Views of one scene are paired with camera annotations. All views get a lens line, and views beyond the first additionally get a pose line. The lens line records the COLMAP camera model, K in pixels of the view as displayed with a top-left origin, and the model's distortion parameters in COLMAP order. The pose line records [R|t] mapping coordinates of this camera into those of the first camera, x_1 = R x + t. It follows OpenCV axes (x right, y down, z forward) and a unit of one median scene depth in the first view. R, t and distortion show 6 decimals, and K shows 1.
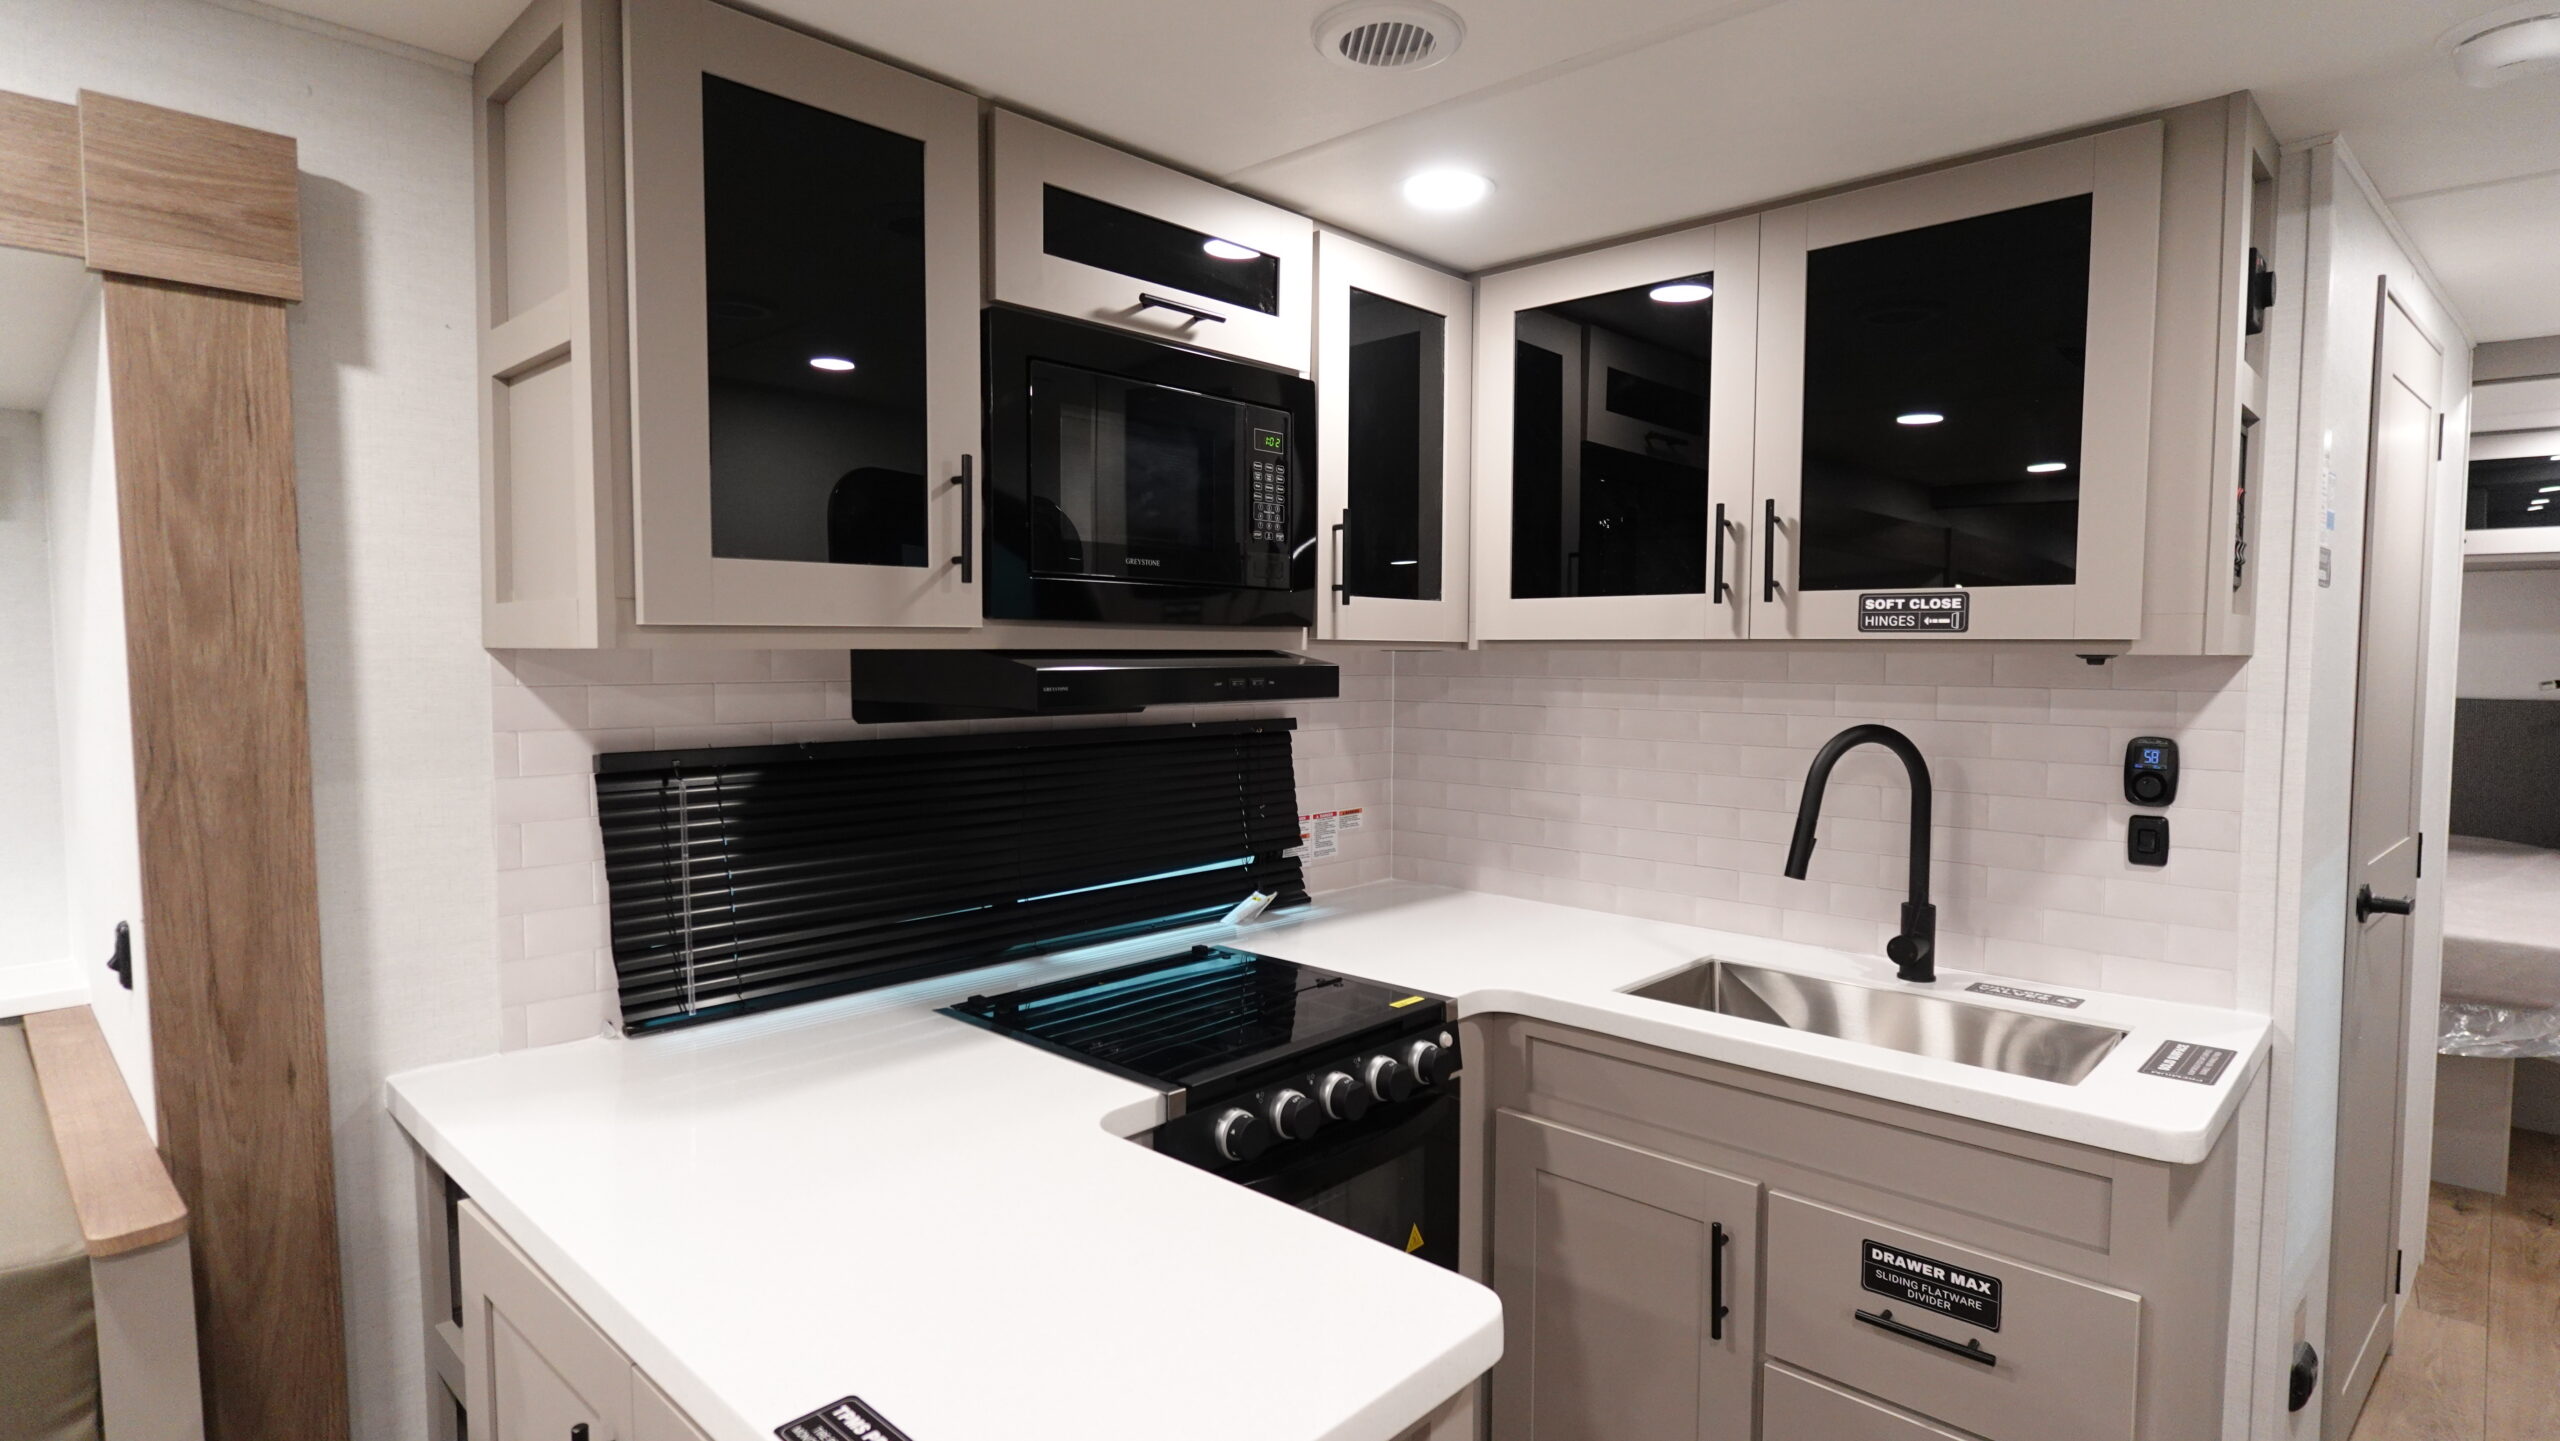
lens RADIAL K [[1296.2, 0, 1285.0], [0, 1296.2, 721.4], [0, 0, 1]] dist [-0.001070, -0.000559]
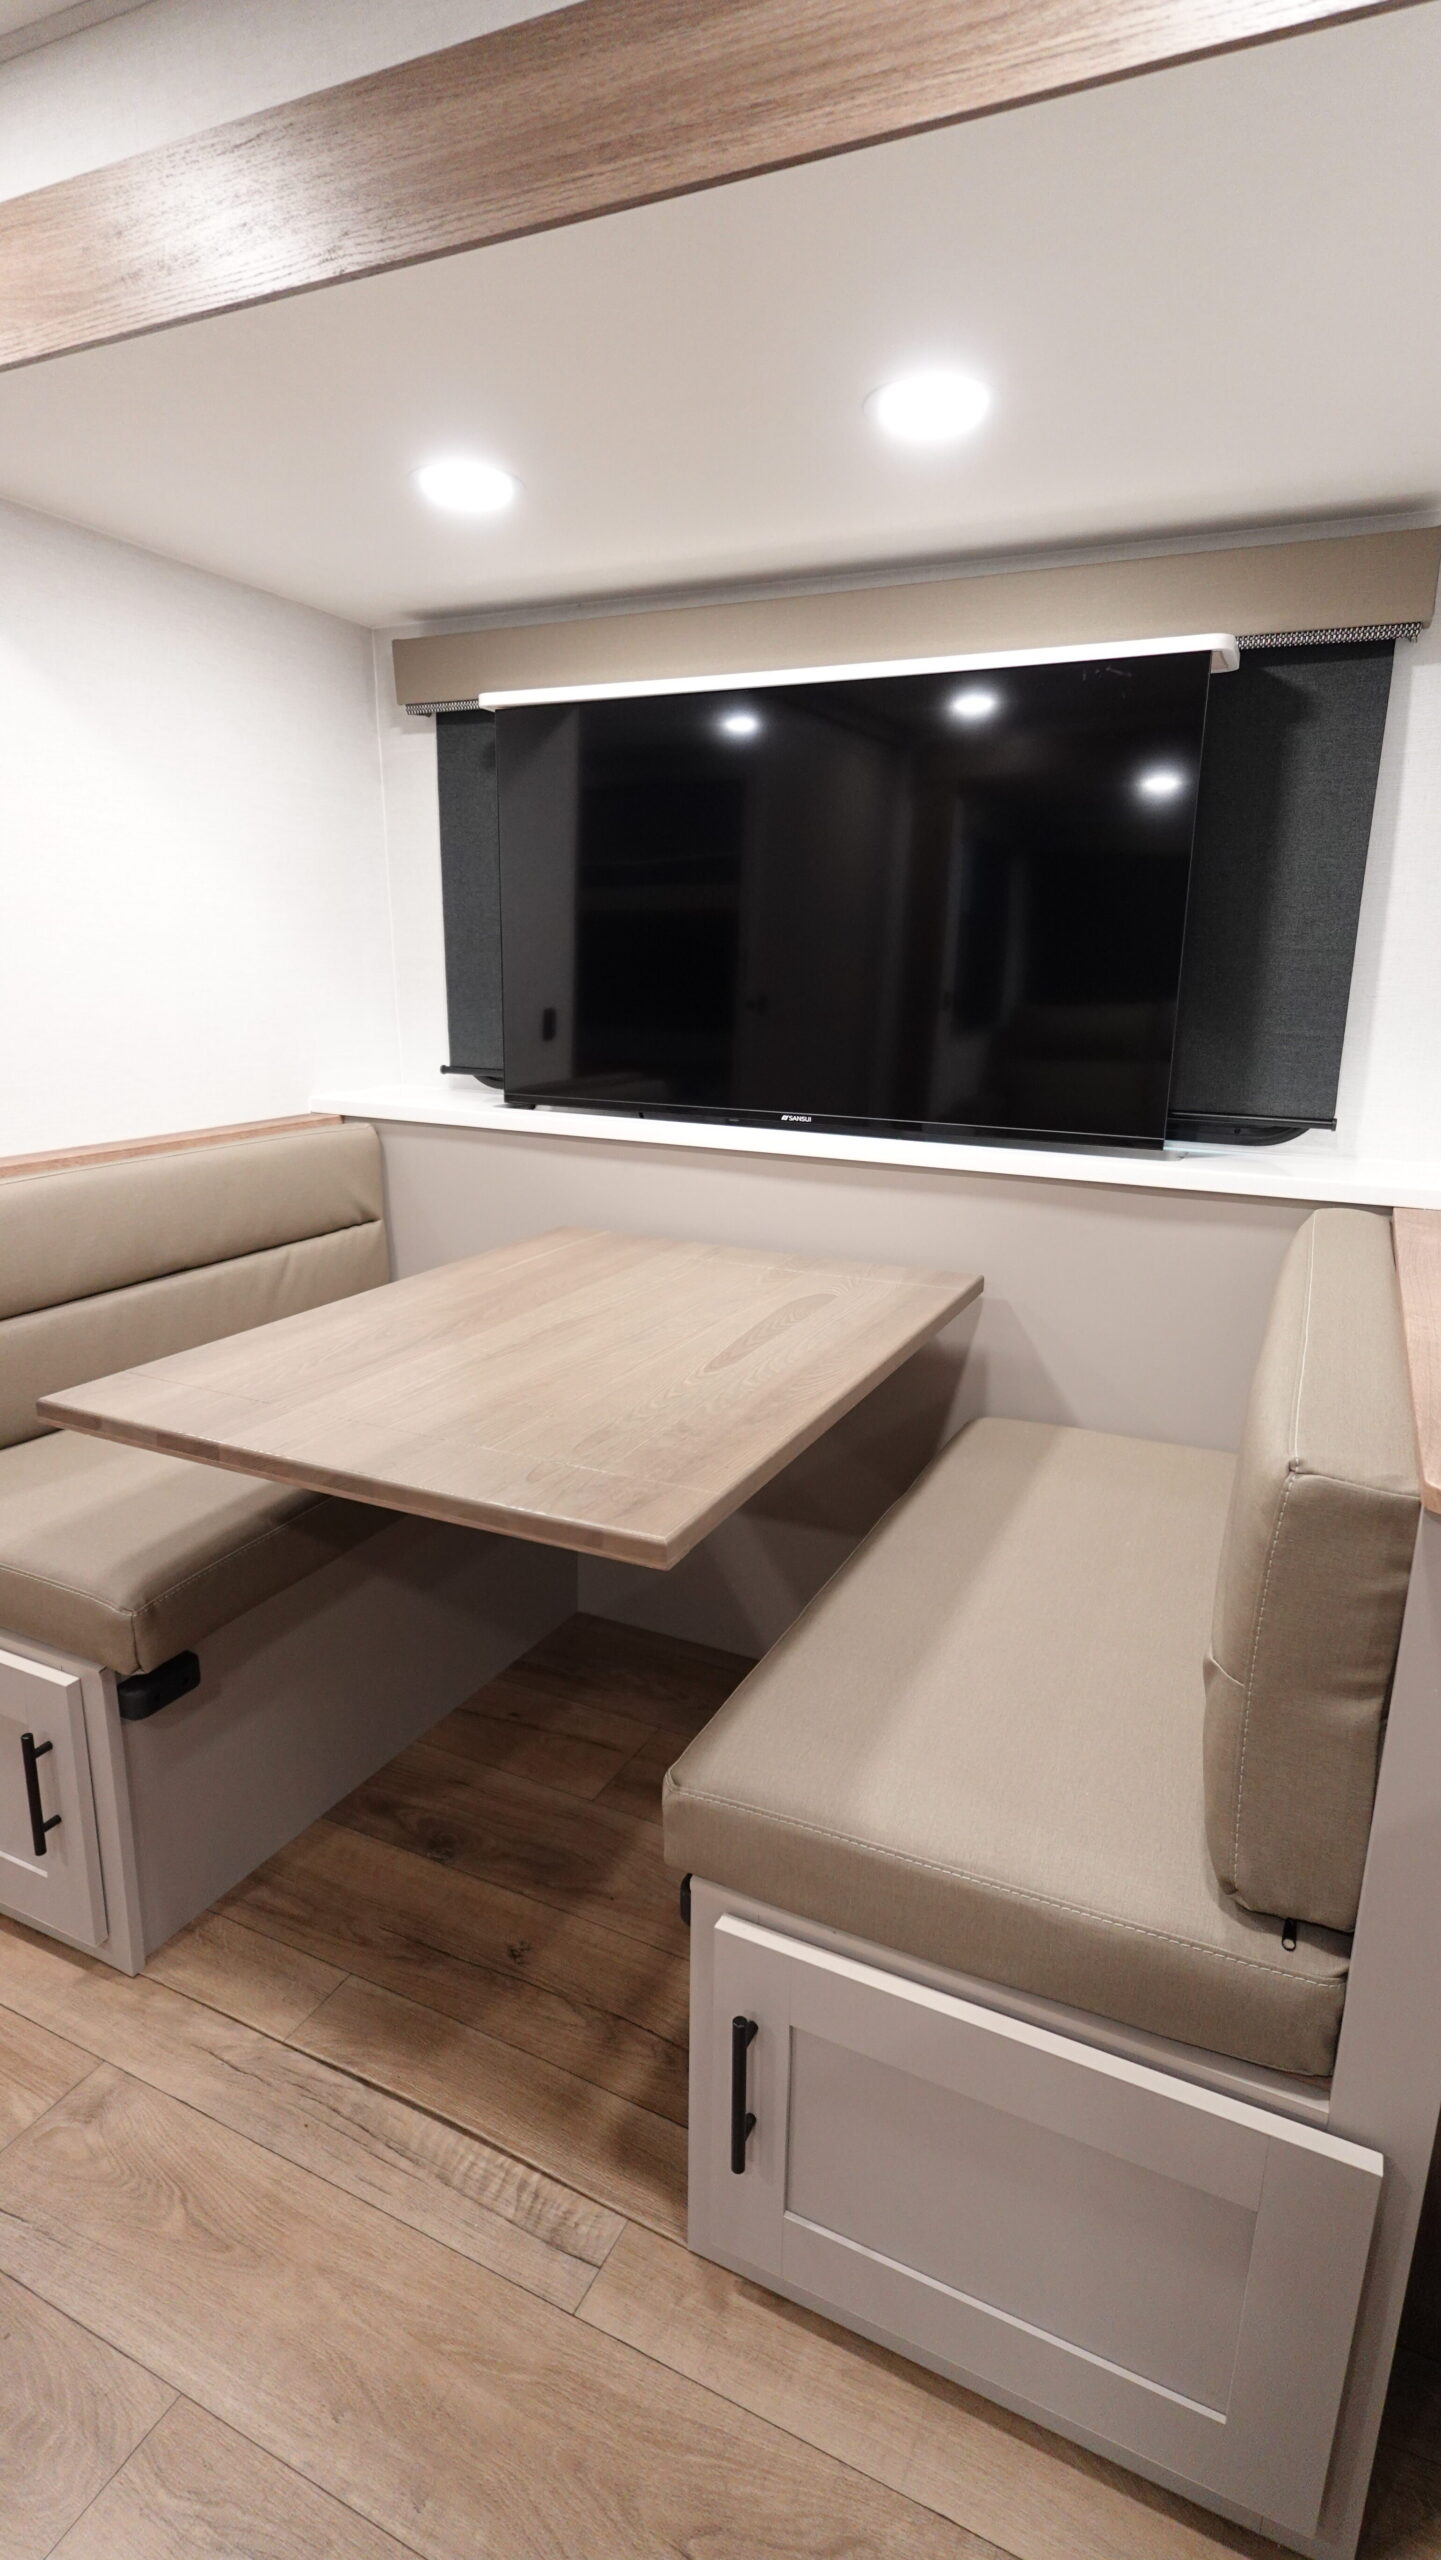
lens RADIAL K [[1296.2, 0, 711.2], [0, 1296.2, 1281.6], [0, 0, 1]] dist [-0.001070, -0.000559]
pose [[0.299468, 0.247372, -0.921480, -0.260745], [-0.078790, 0.968918, 0.234501, 0.099104], [0.950848, 0.002378, 0.309650, 0.256291]]
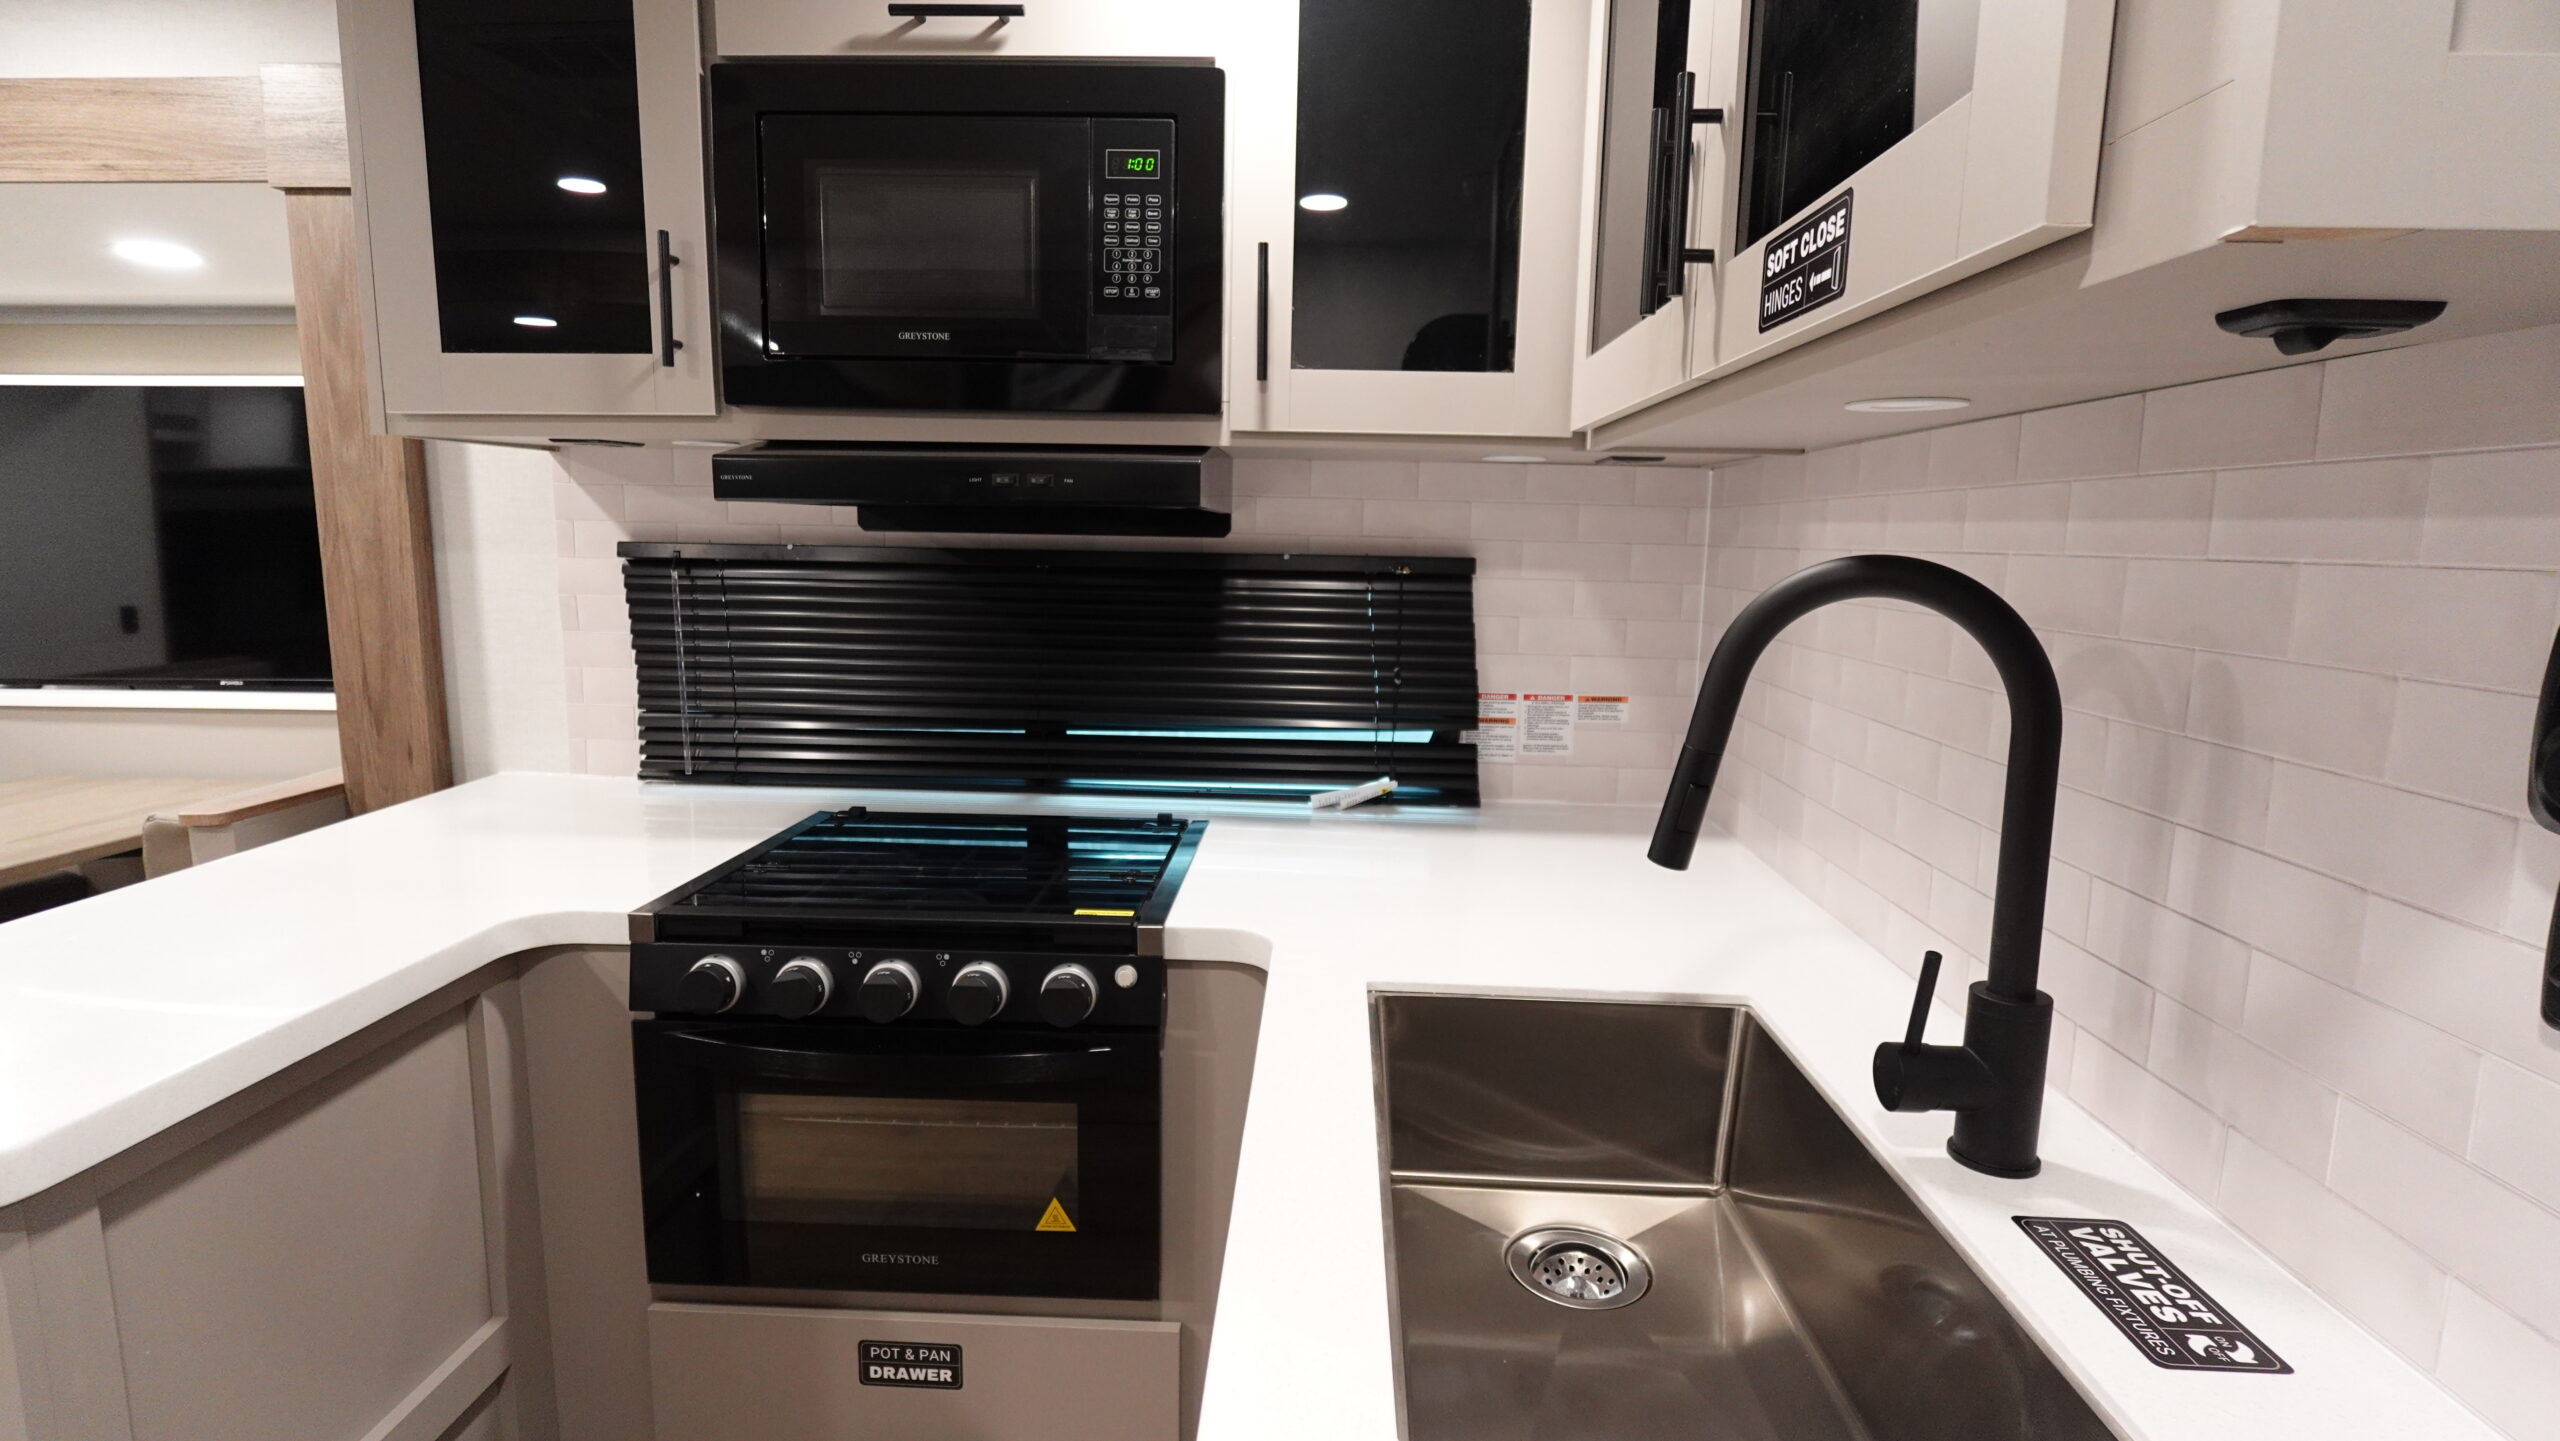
lens RADIAL K [[1296.2, 0, 1278.1], [0, 1296.2, 722.1], [0, 0, 1]] dist [-0.001070, -0.000559]
pose [[0.654258, 0.117960, -0.747015, 0.712699], [-0.056969, 0.992642, 0.106851, 0.025381], [0.754123, -0.027351, 0.656164, 0.608737]]
